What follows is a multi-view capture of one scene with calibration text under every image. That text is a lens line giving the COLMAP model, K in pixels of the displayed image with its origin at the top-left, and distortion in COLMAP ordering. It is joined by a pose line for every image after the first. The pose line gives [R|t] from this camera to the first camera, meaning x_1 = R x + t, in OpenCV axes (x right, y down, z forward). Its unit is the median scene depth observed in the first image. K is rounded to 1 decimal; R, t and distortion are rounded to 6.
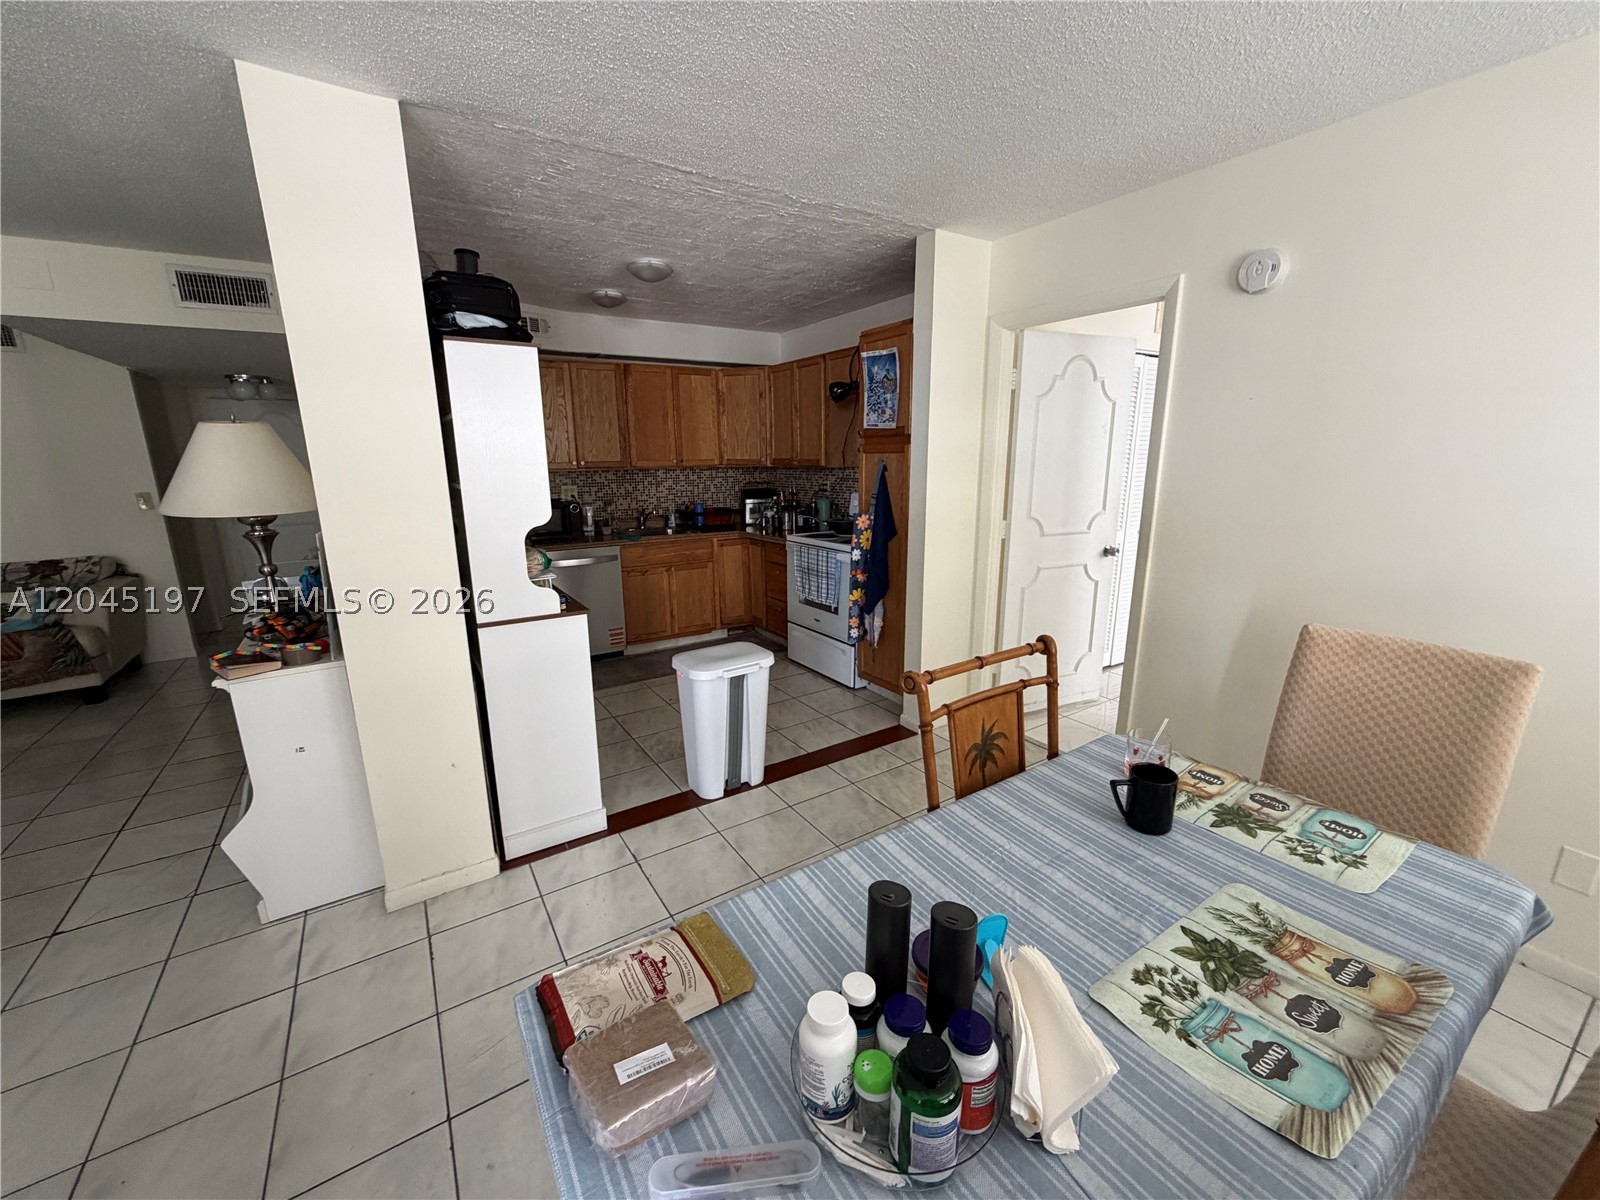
lens RADIAL K [[636.2, 0, 793.4], [0, 636.2, 601.8], [0, 0, 1]] dist [0.000856, -0.000503]
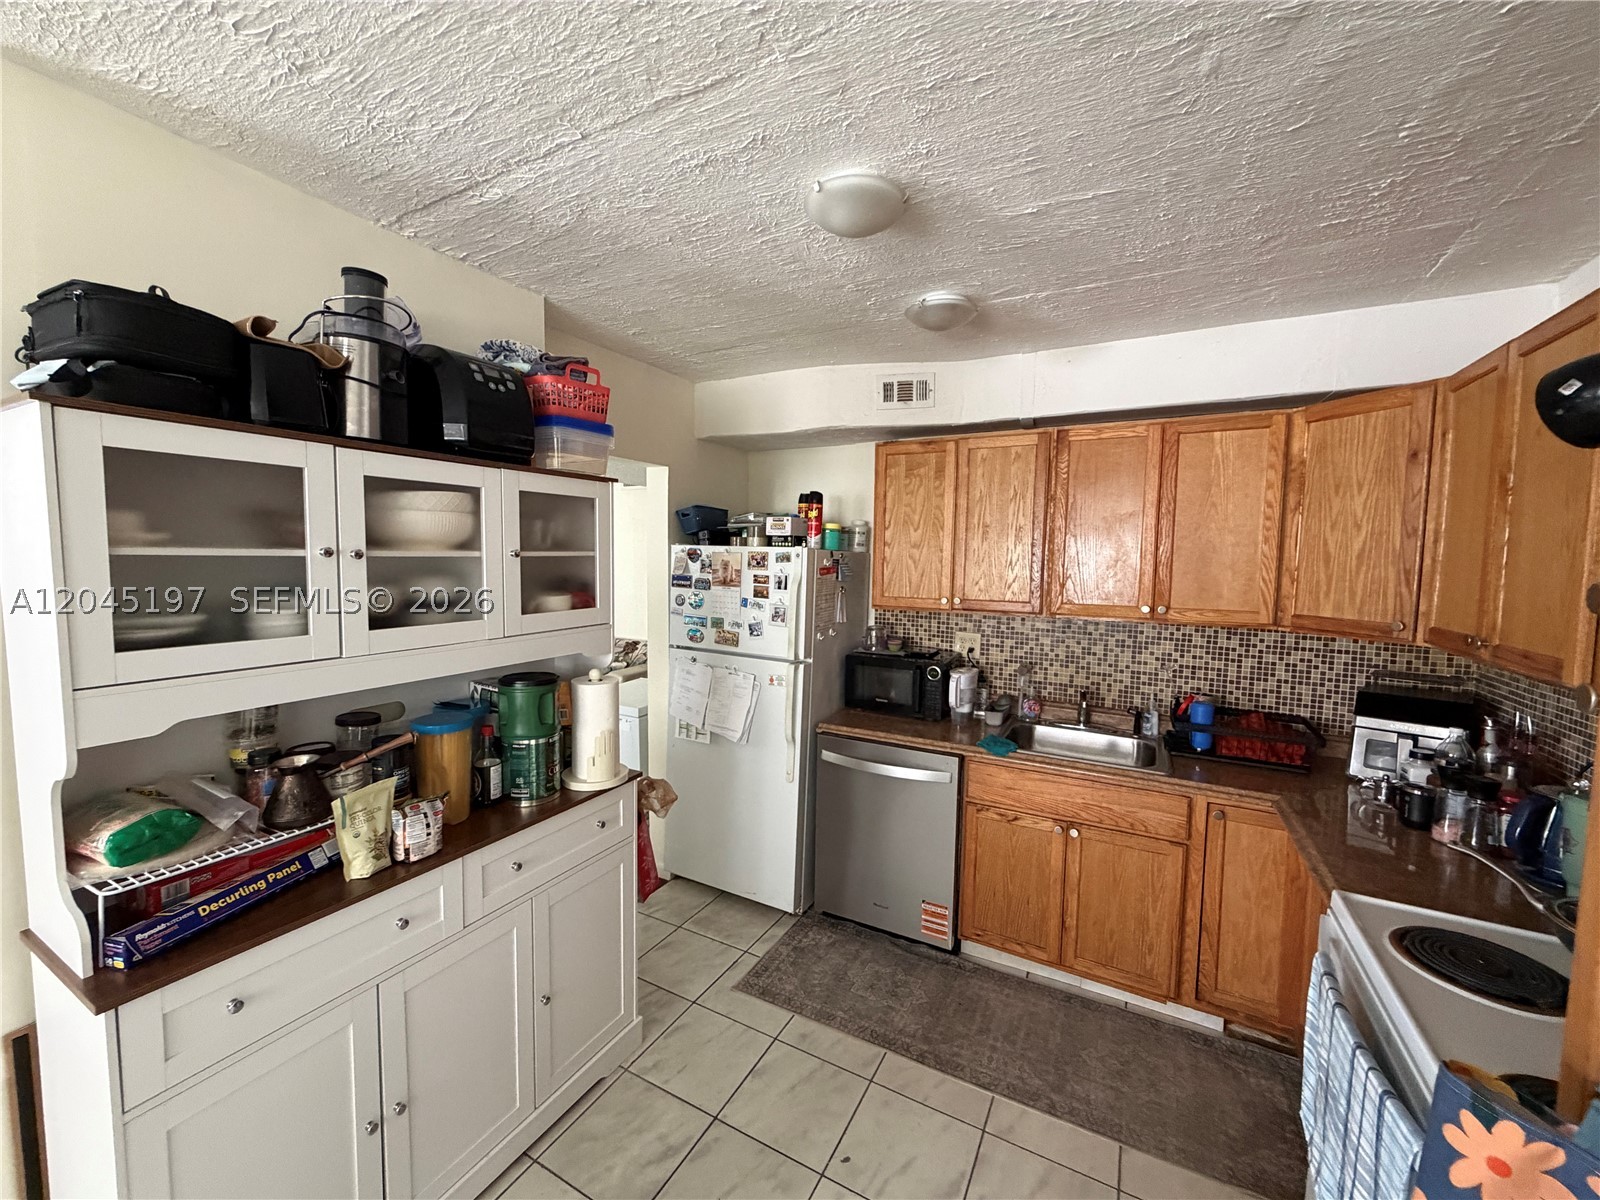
lens RADIAL K [[636.2, 0, 793.4], [0, 636.2, 601.8], [0, 0, 1]] dist [0.000856, -0.000503]
pose [[0.477447, 0.083591, -0.874675, 0.111028], [-0.218786, 0.975421, -0.026207, -0.160234], [0.850986, 0.203879, 0.484000, 0.552591]]
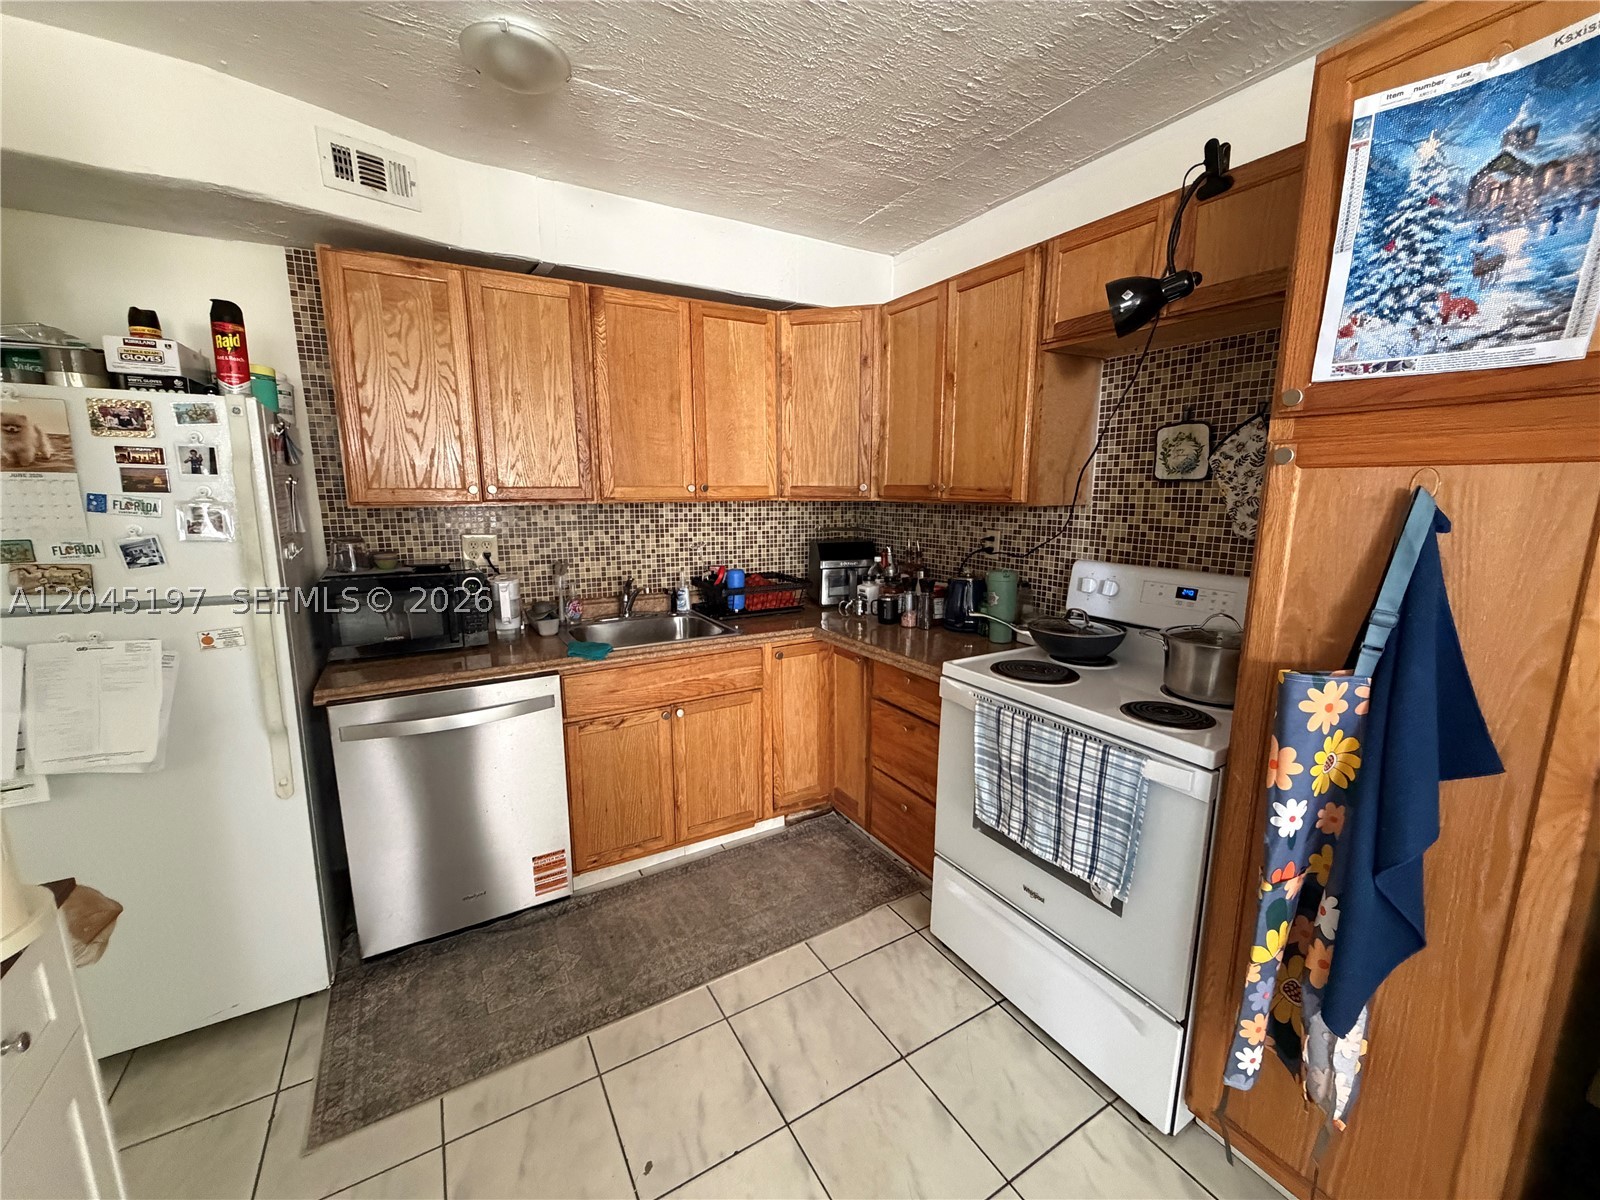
lens RADIAL K [[636.2, 0, 793.4], [0, 636.2, 601.8], [0, 0, 1]] dist [0.000856, -0.000503]
pose [[0.998962, 0.019240, -0.041288, -0.085703], [-0.021142, 0.998711, -0.046135, -0.113413], [0.040347, 0.046960, 0.998082, 0.520279]]
